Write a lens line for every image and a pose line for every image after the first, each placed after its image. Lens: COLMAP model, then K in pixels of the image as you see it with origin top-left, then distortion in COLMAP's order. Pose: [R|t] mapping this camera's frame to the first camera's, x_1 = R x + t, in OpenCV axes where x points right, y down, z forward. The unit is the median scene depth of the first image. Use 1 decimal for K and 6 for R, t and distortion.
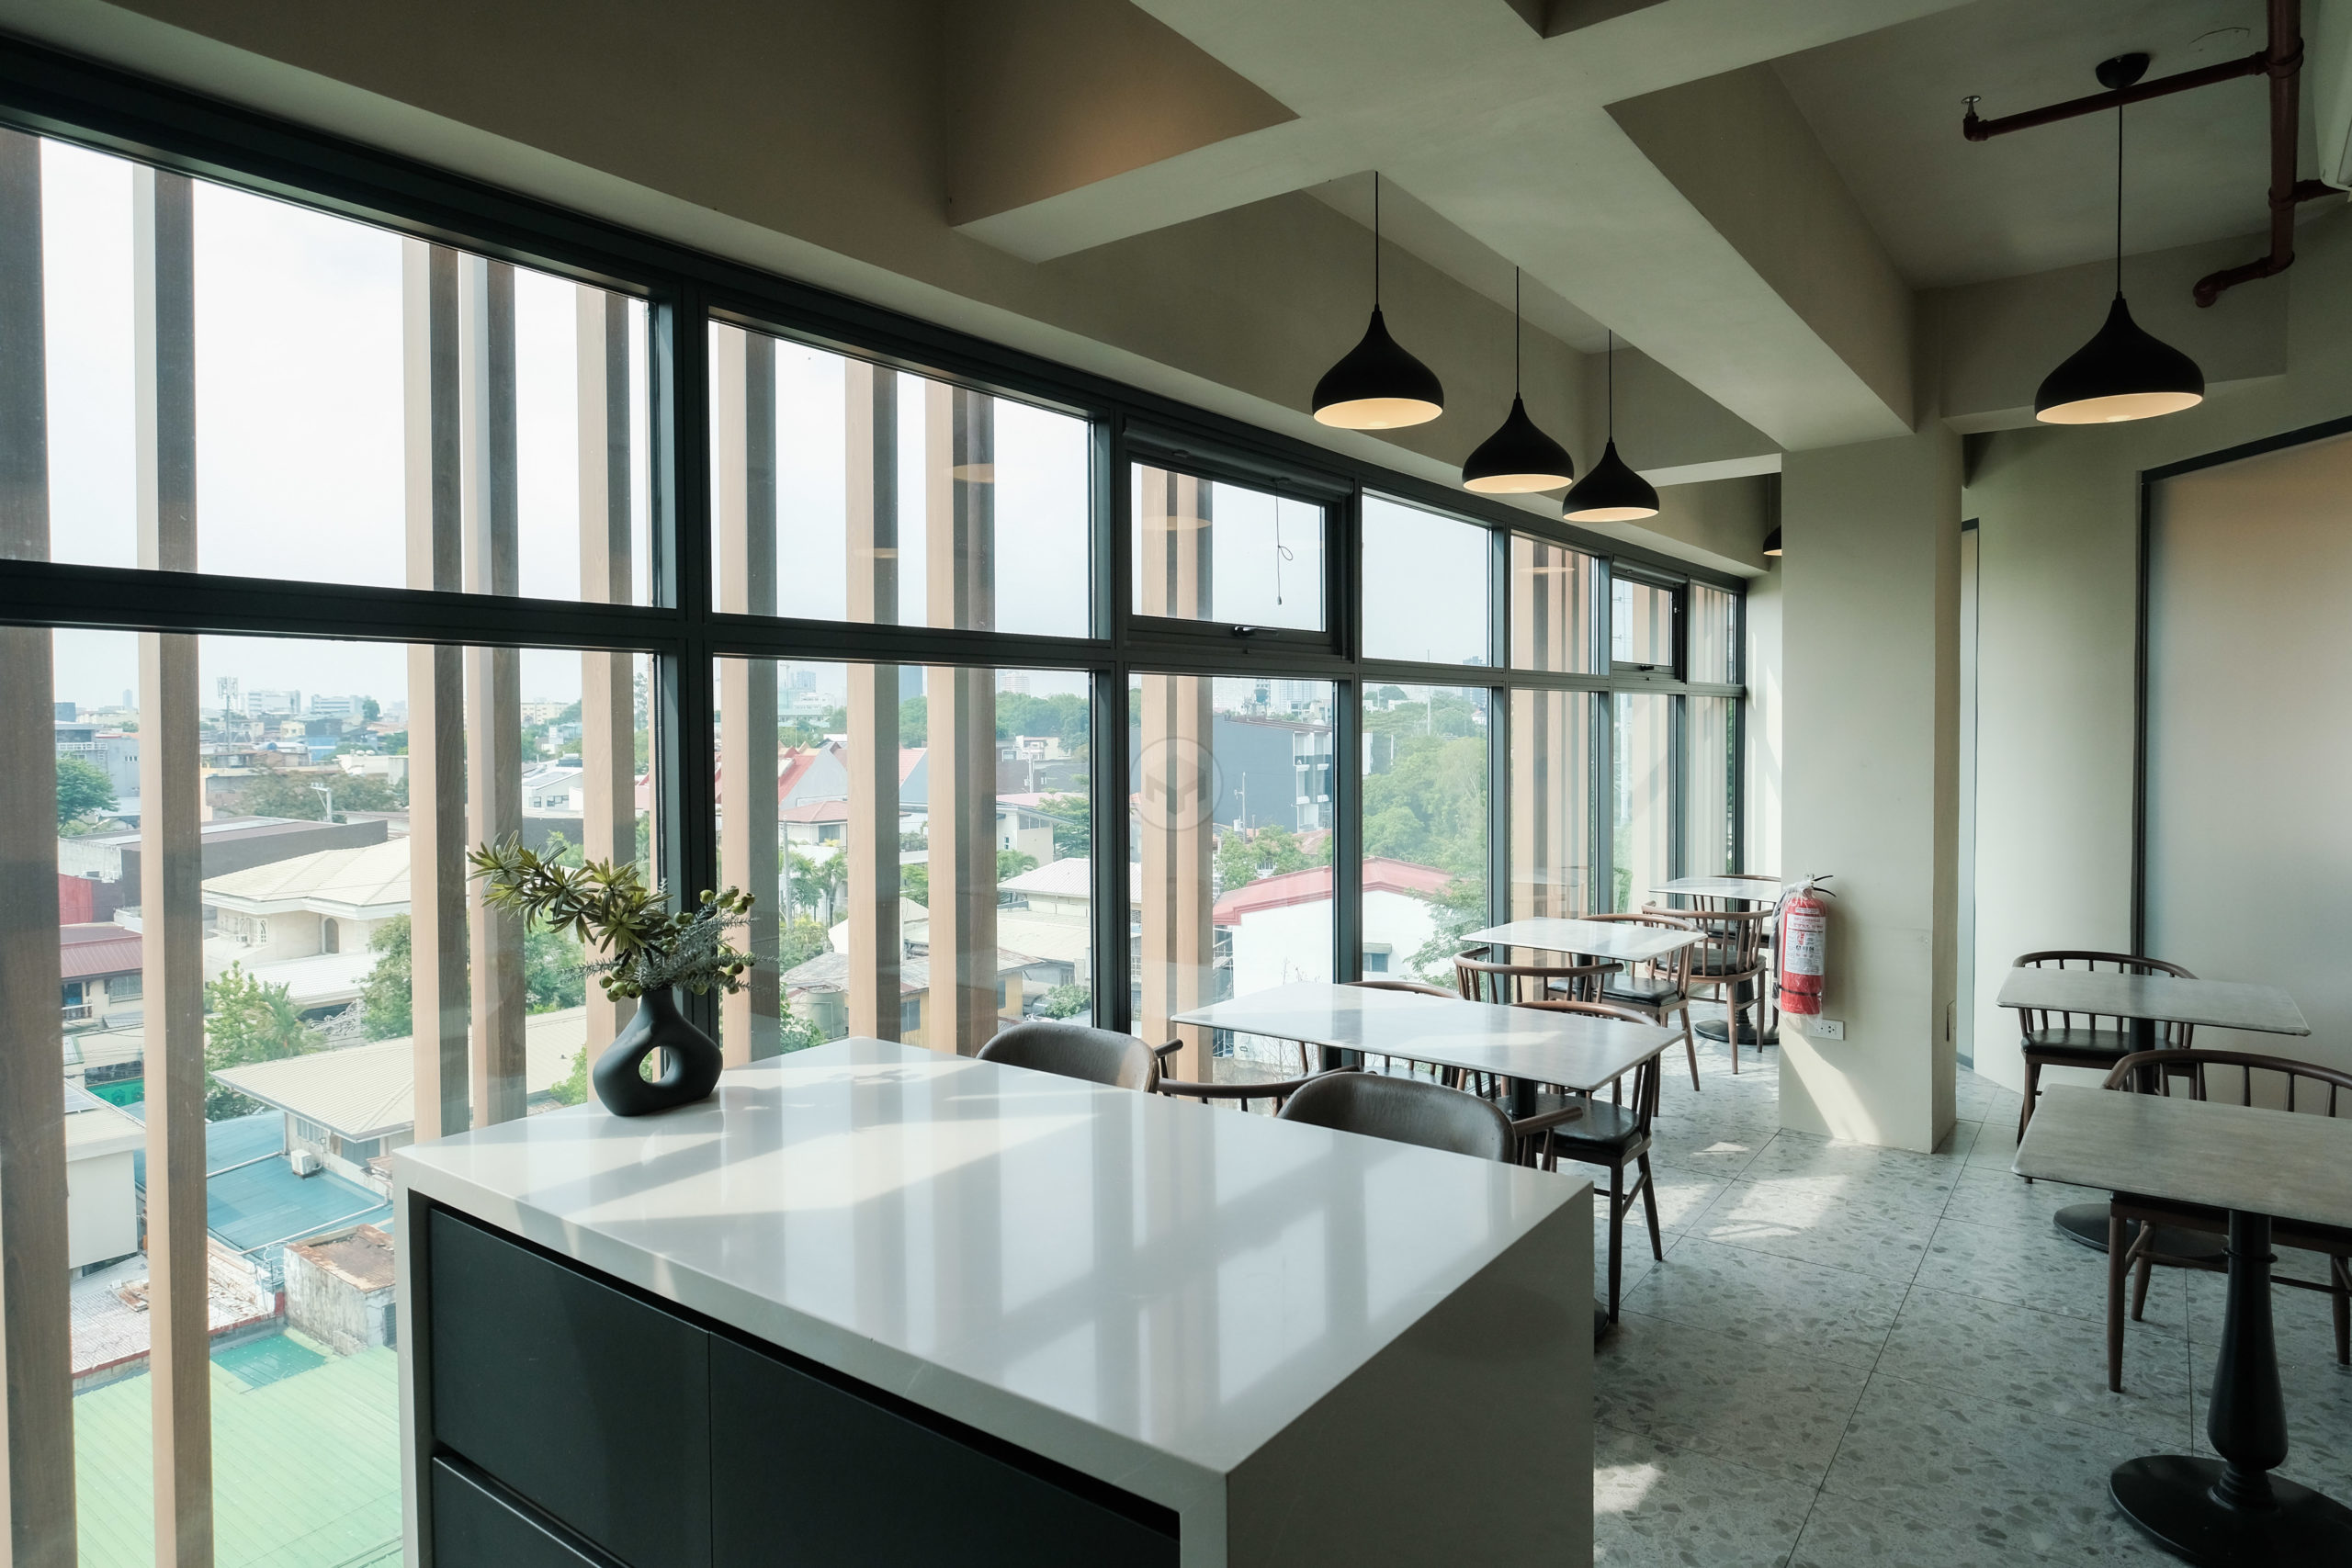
lens RADIAL K [[1394.9, 0, 1180.2], [0, 1394.9, 752.9], [0, 0, 1]] dist [0.000787, 0.000346]
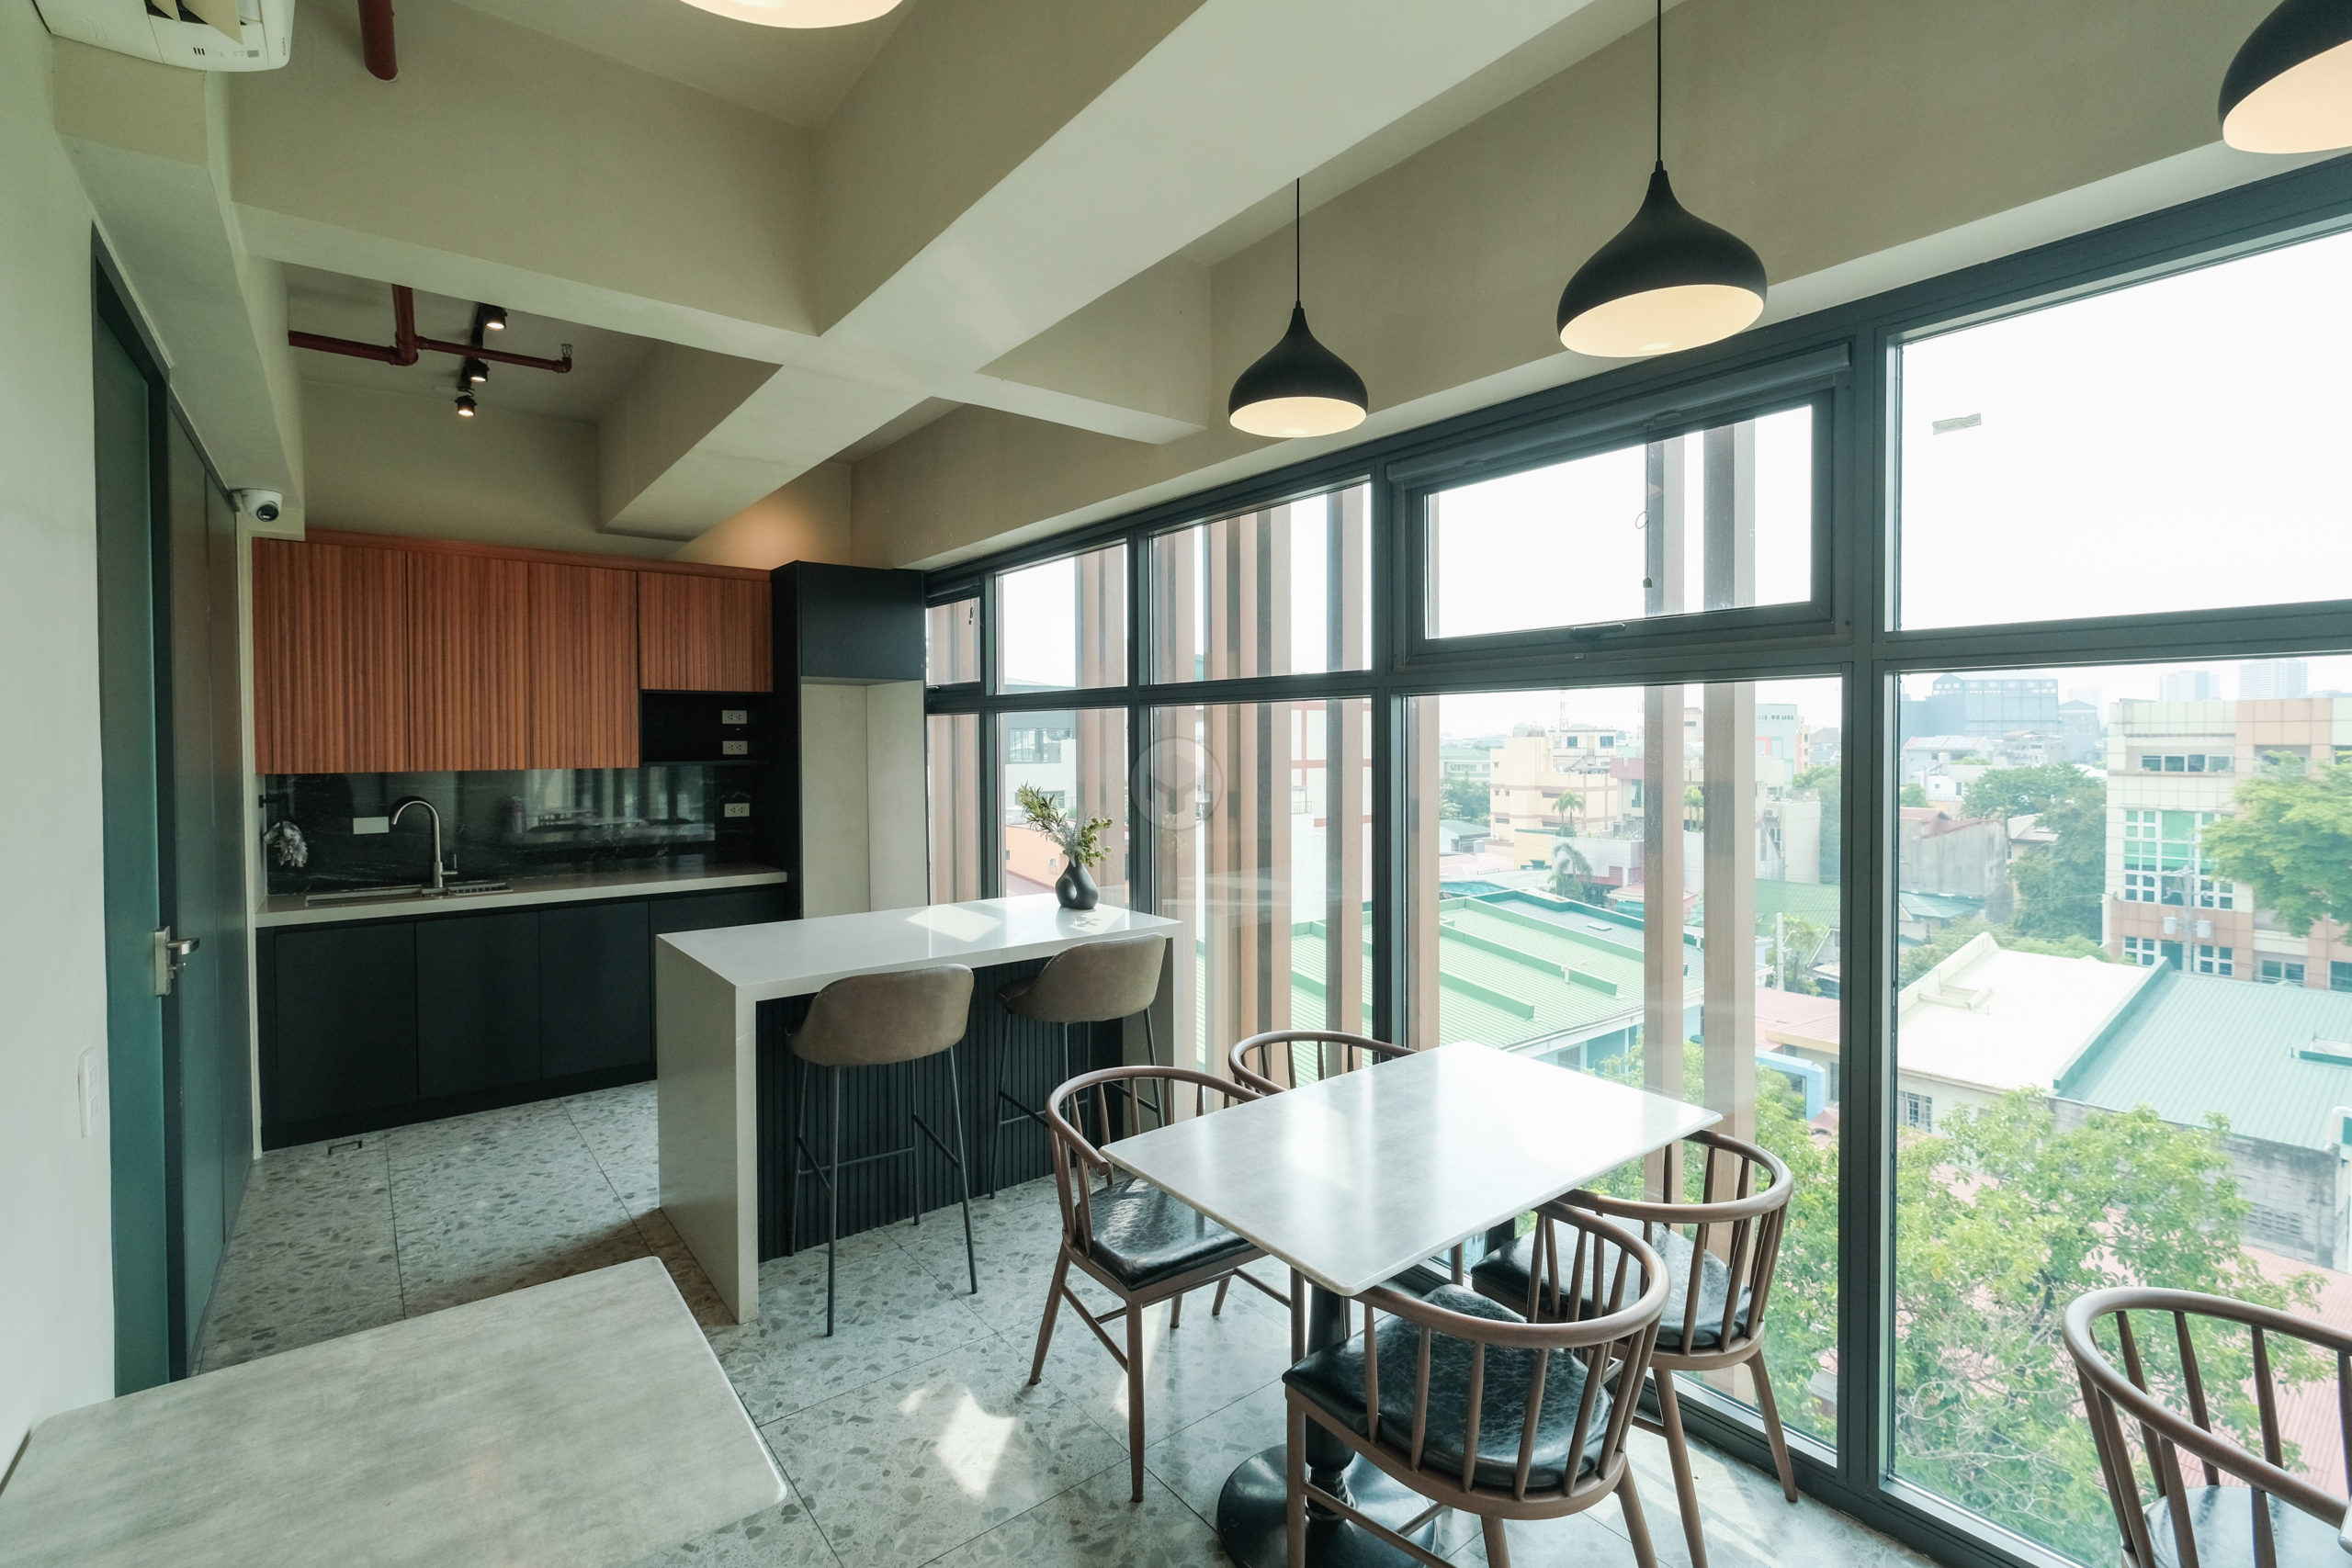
lens RADIAL K [[1036.6, 0, 1180.8], [0, 1036.6, 757.2], [0, 0, 1]] dist [0.000560, 0.000026]
pose [[-0.262744, 0.013933, -0.964765, 0.897192], [-0.025545, 0.999445, 0.021391, -0.025707], [0.964527, 0.030265, -0.262242, 1.198628]]
